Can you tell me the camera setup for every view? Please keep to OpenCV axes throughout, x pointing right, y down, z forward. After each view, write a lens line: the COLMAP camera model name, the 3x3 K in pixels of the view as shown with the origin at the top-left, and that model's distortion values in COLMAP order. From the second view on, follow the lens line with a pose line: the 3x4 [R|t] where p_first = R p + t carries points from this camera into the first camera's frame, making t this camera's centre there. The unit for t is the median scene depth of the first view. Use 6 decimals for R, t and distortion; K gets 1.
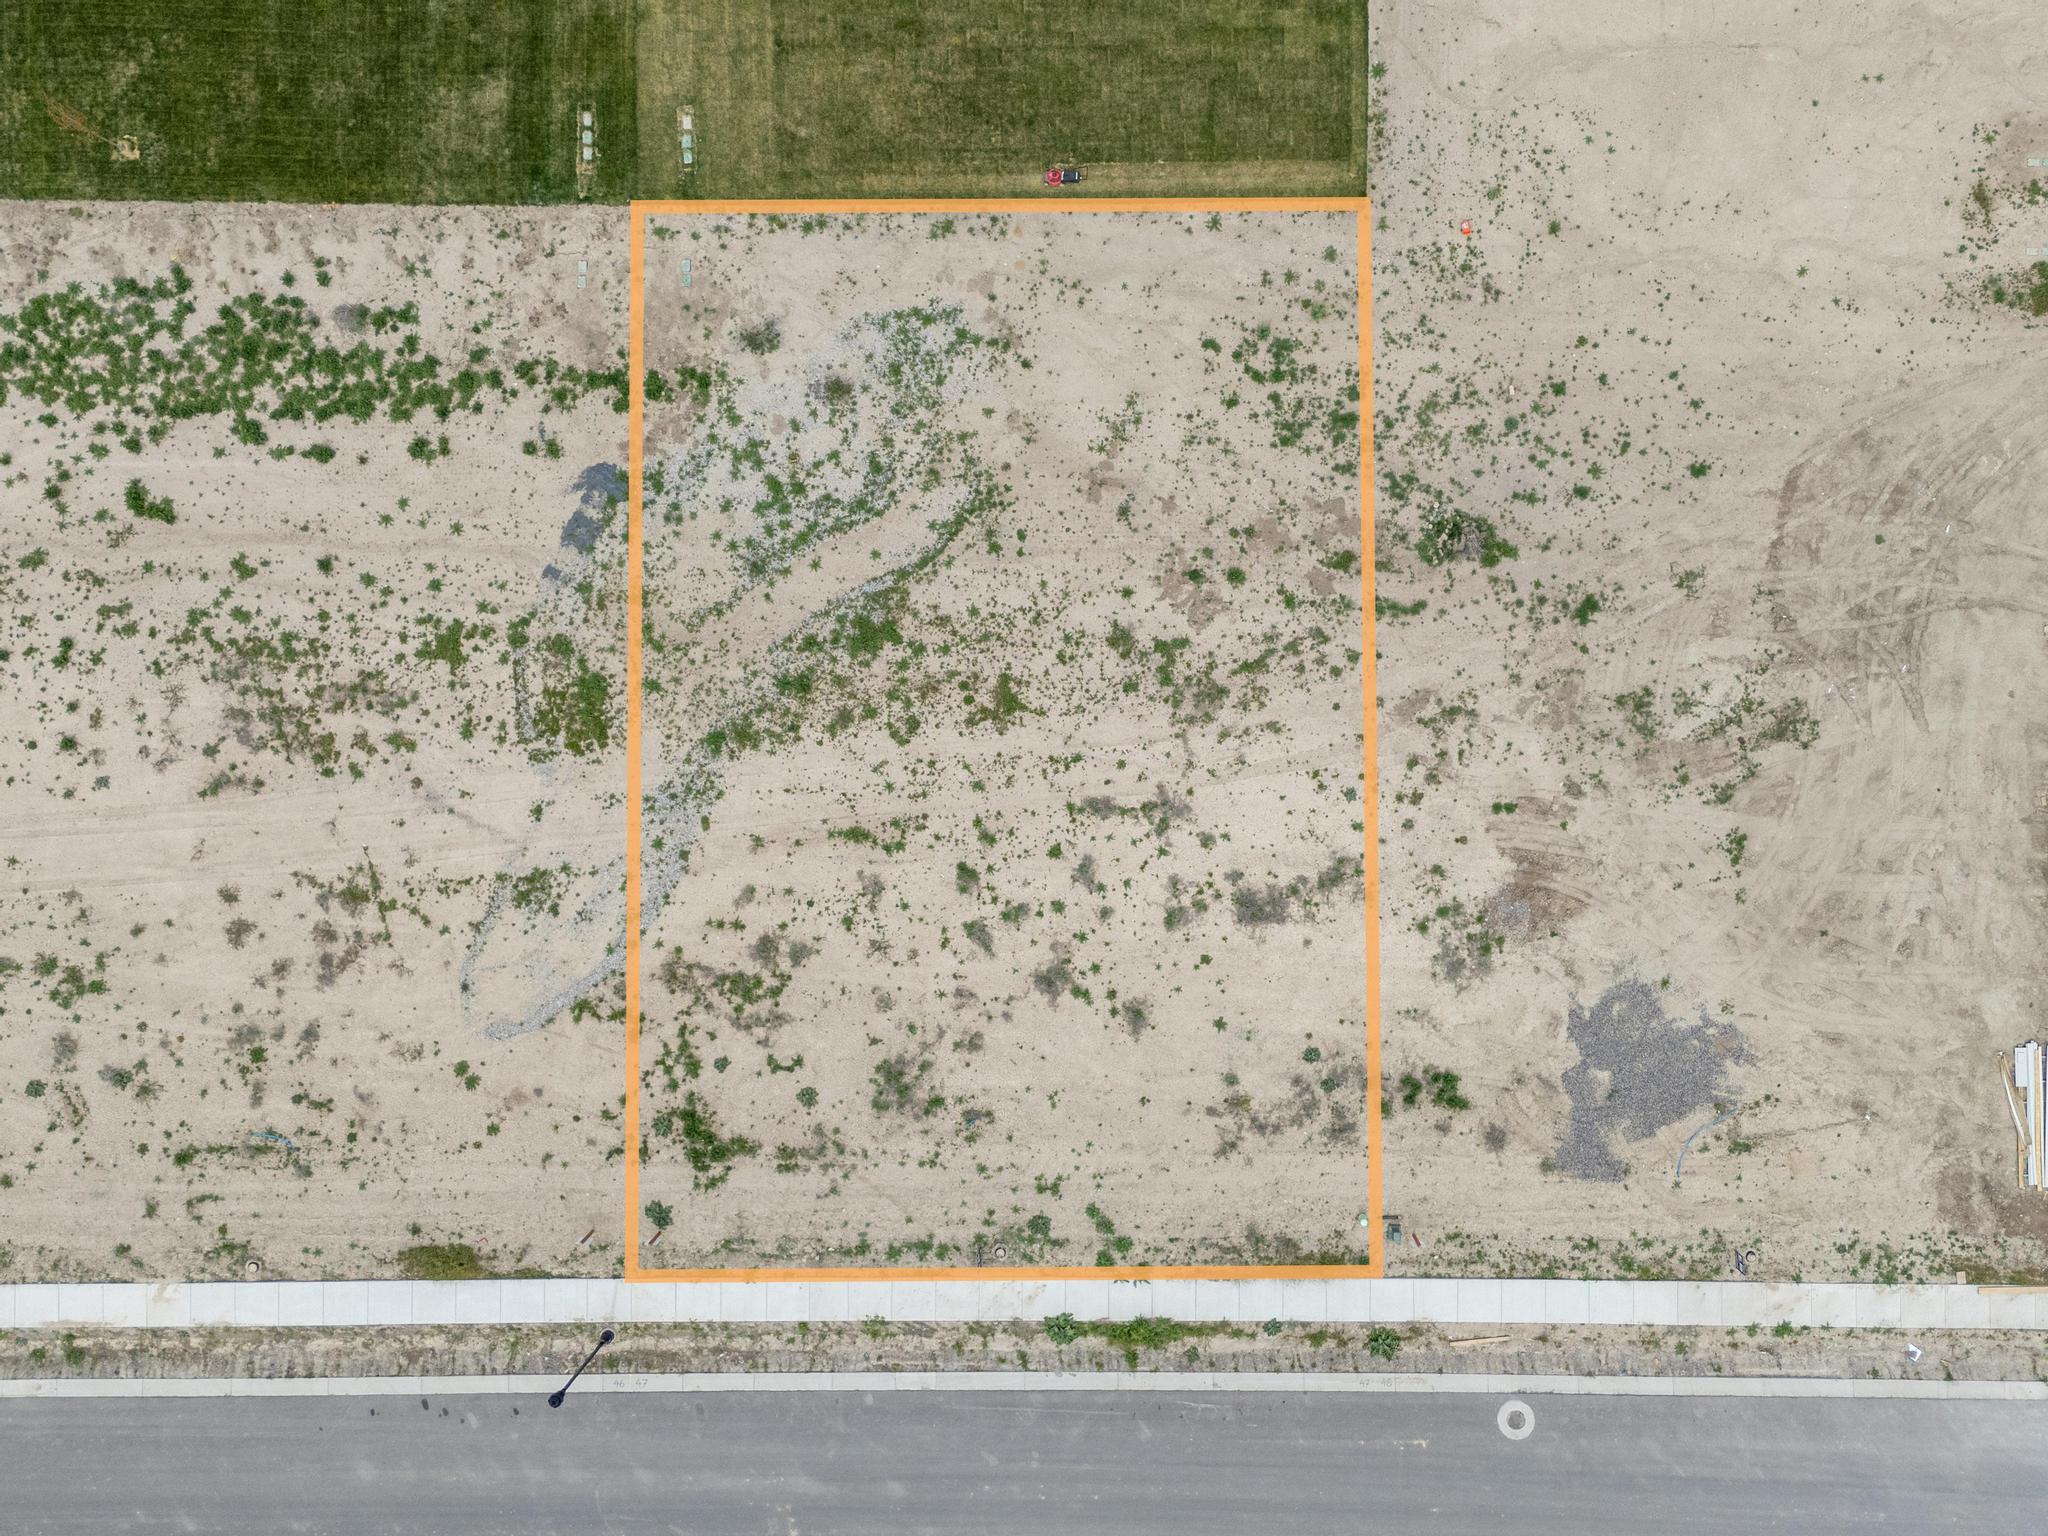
lens RADIAL K [[1437.0, 0, 1090.9], [0, 1437.0, 732.6], [0, 0, 1]] dist [0.092058, -0.104778]
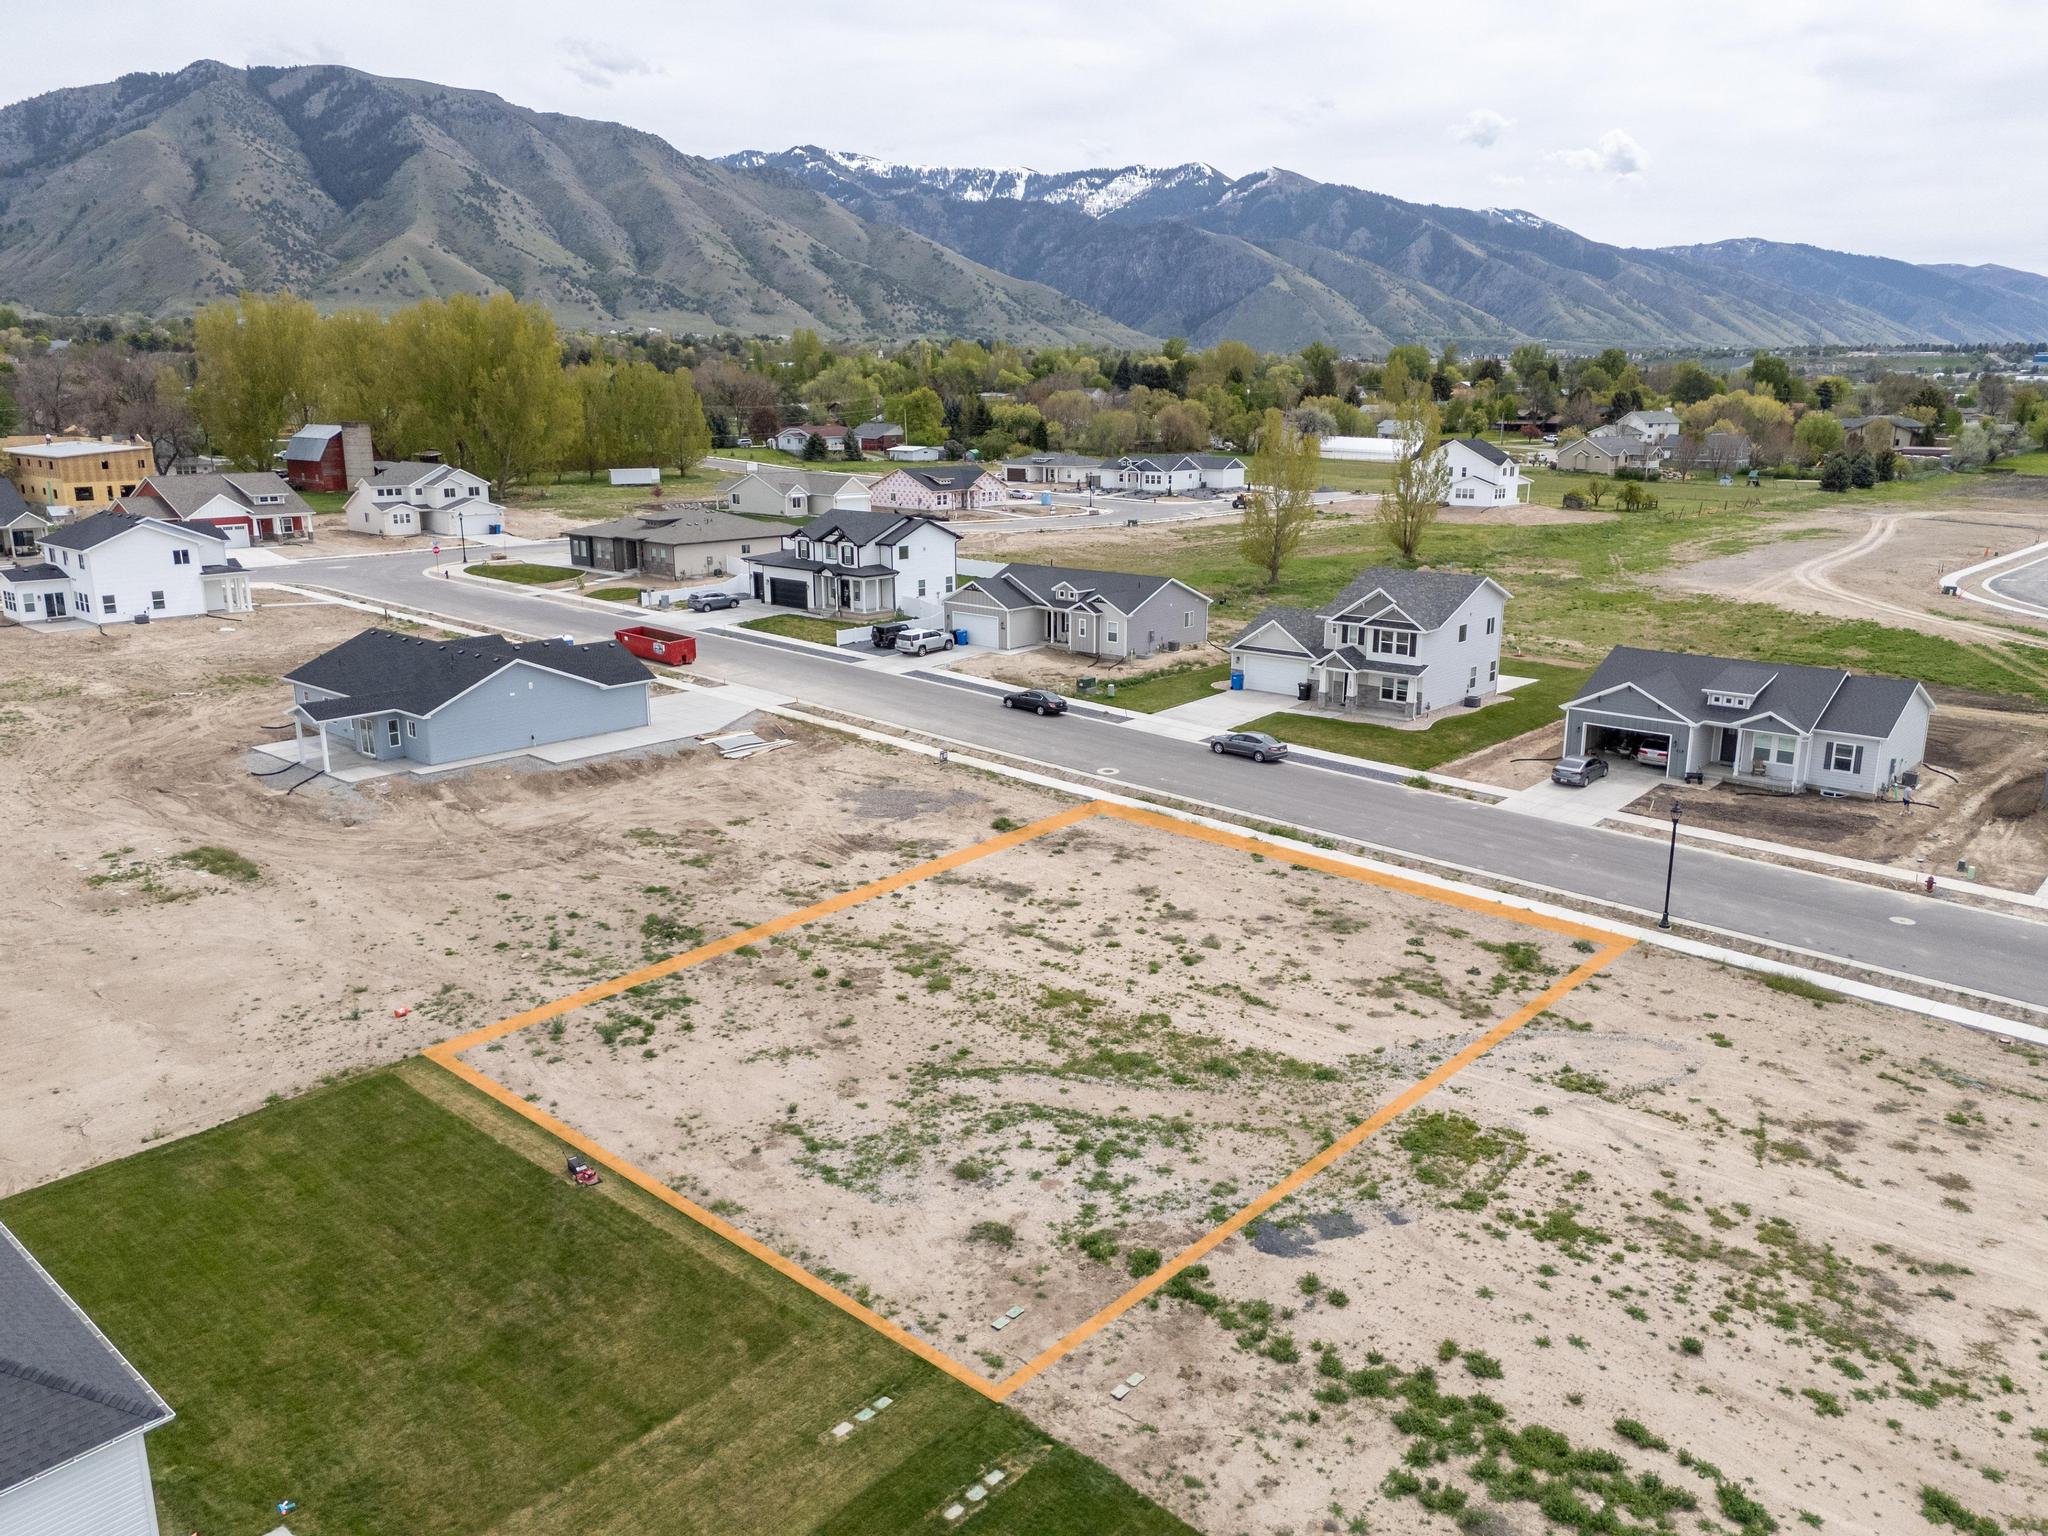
lens RADIAL K [[1497.4, 0, 1033.0], [0, 1497.4, 767.0], [0, 0, 1]] dist [0.093909, -0.093248]
pose [[-0.748019, -0.179942, 0.638818, -0.701969], [0.663420, -0.175921, 0.727273, -0.787955], [-0.018486, 0.967819, 0.250969, 0.568906]]
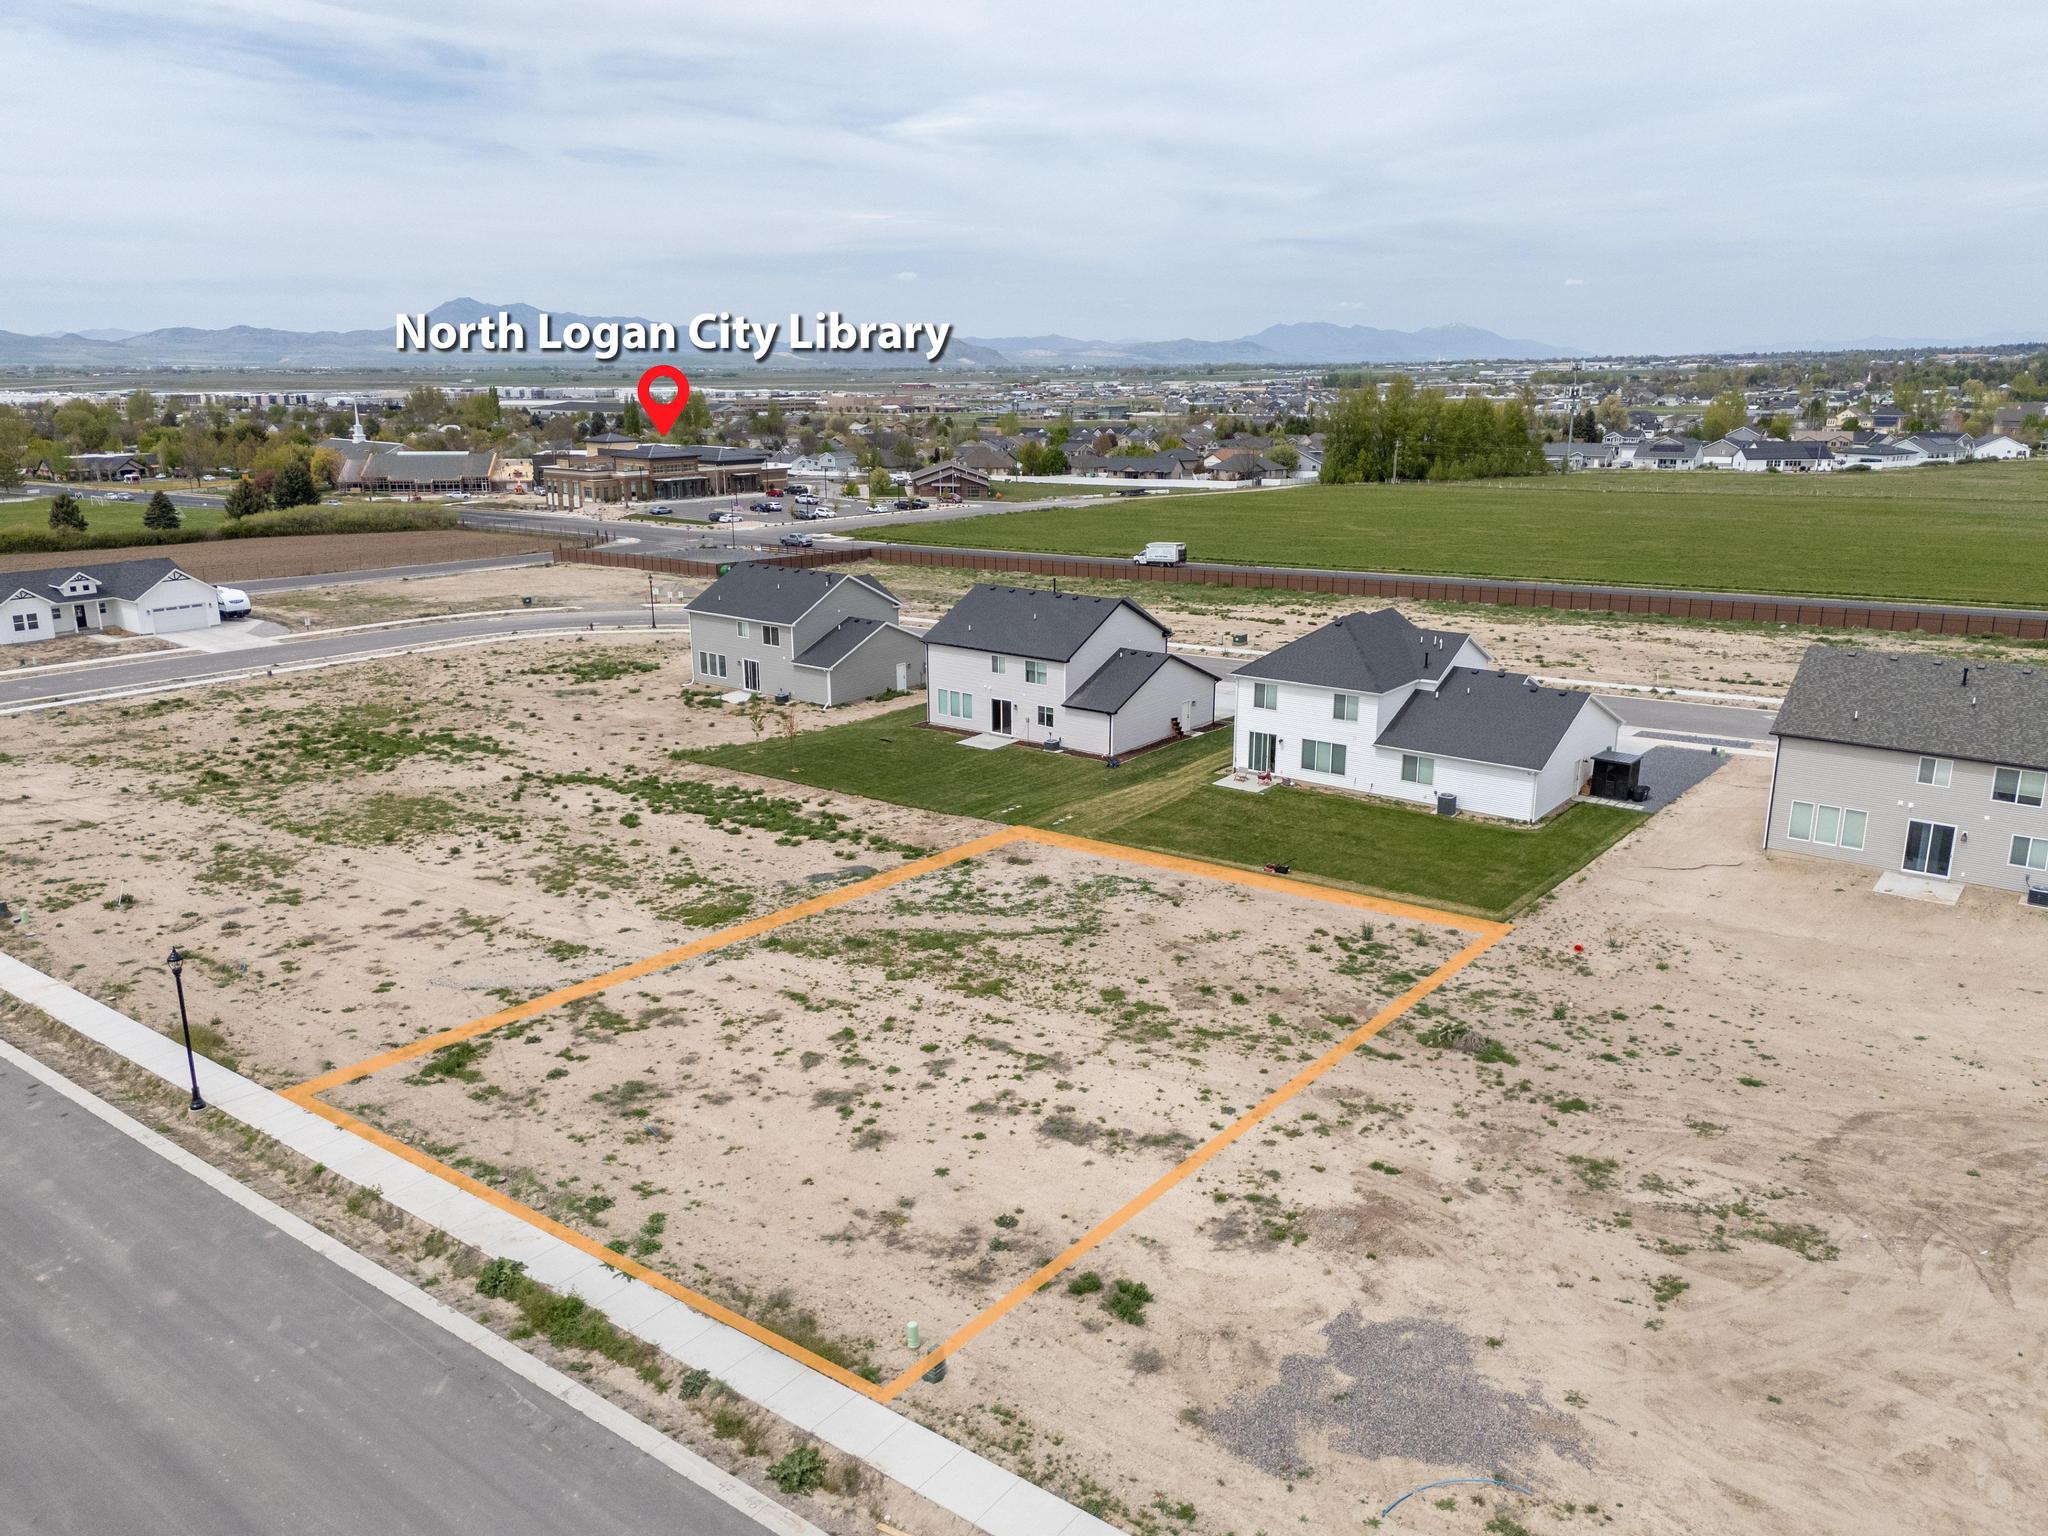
lens RADIAL K [[1497.4, 0, 1033.0], [0, 1497.4, 767.0], [0, 0, 1]] dist [0.093909, -0.093248]
pose [[0.792029, 0.139340, -0.594369, 0.597230], [-0.610099, 0.215249, -0.762527, 0.762337], [0.021687, 0.966567, 0.255494, 0.562719]]
